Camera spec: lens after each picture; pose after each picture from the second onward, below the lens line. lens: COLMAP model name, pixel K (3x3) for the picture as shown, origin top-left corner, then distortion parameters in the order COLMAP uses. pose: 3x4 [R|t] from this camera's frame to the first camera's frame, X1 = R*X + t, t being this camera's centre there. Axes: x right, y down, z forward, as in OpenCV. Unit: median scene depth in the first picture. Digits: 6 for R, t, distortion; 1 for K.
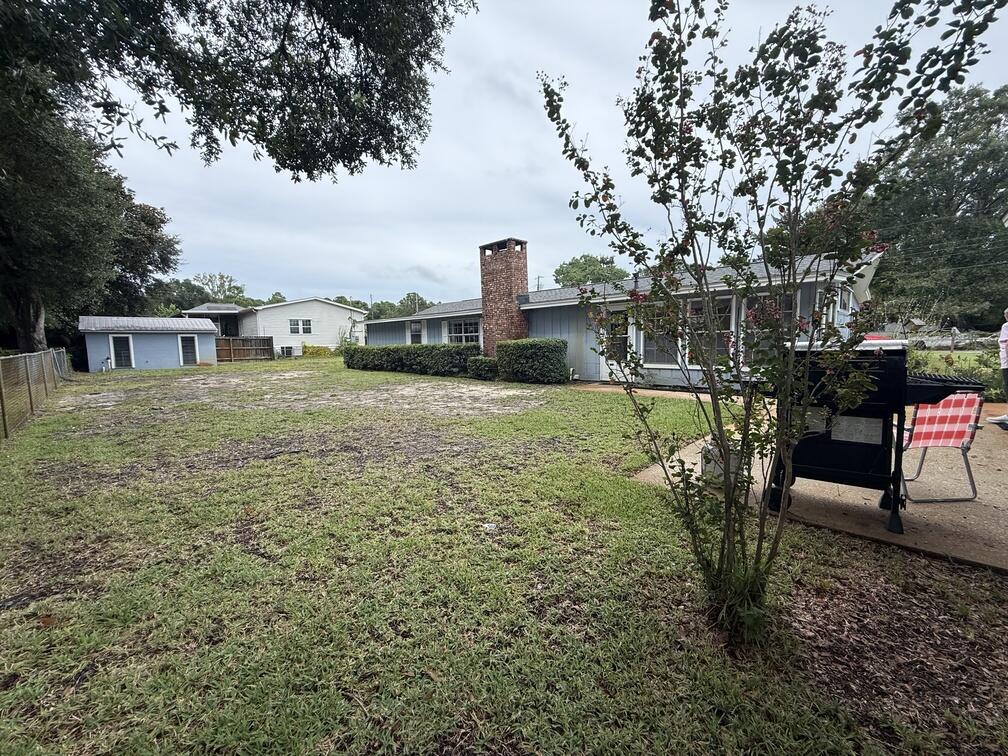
lens RADIAL K [[401.6, 0, 504.0], [0, 401.6, 376.4], [0, 0, 1]] dist [0.000108, 0.000019]
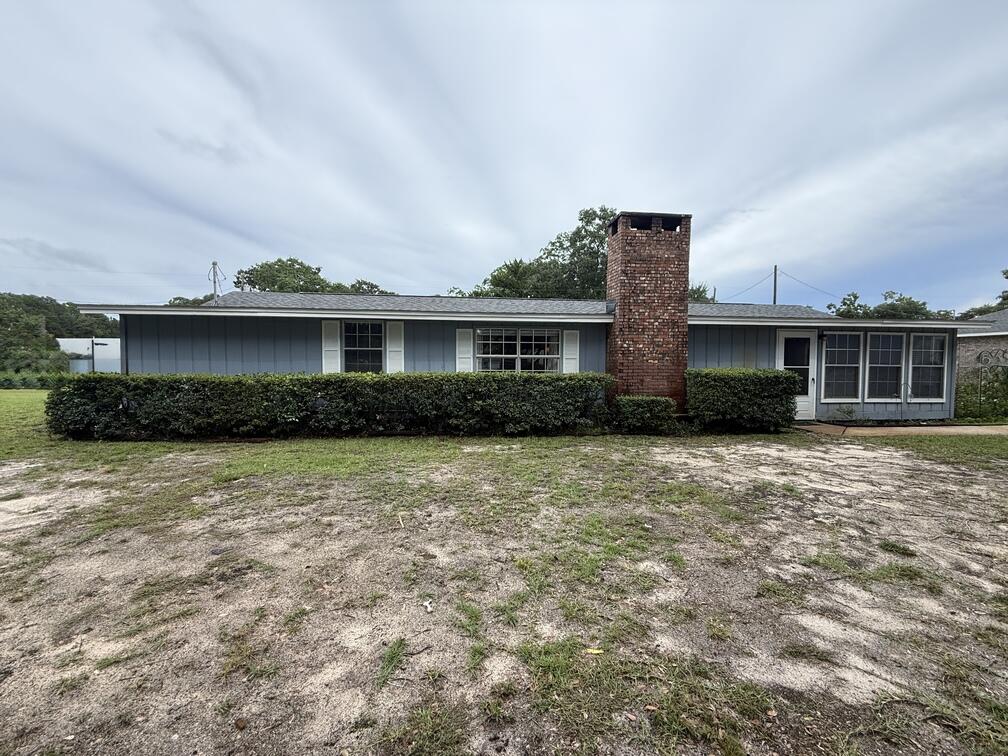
lens RADIAL K [[401.6, 0, 504.0], [0, 401.6, 381.9], [0, 0, 1]] dist [0.000108, 0.000019]
pose [[0.594889, -0.004914, 0.803793, -0.558403], [0.051564, 0.998155, -0.032060, -0.052173], [-0.802152, 0.060520, 0.594045, 0.693868]]
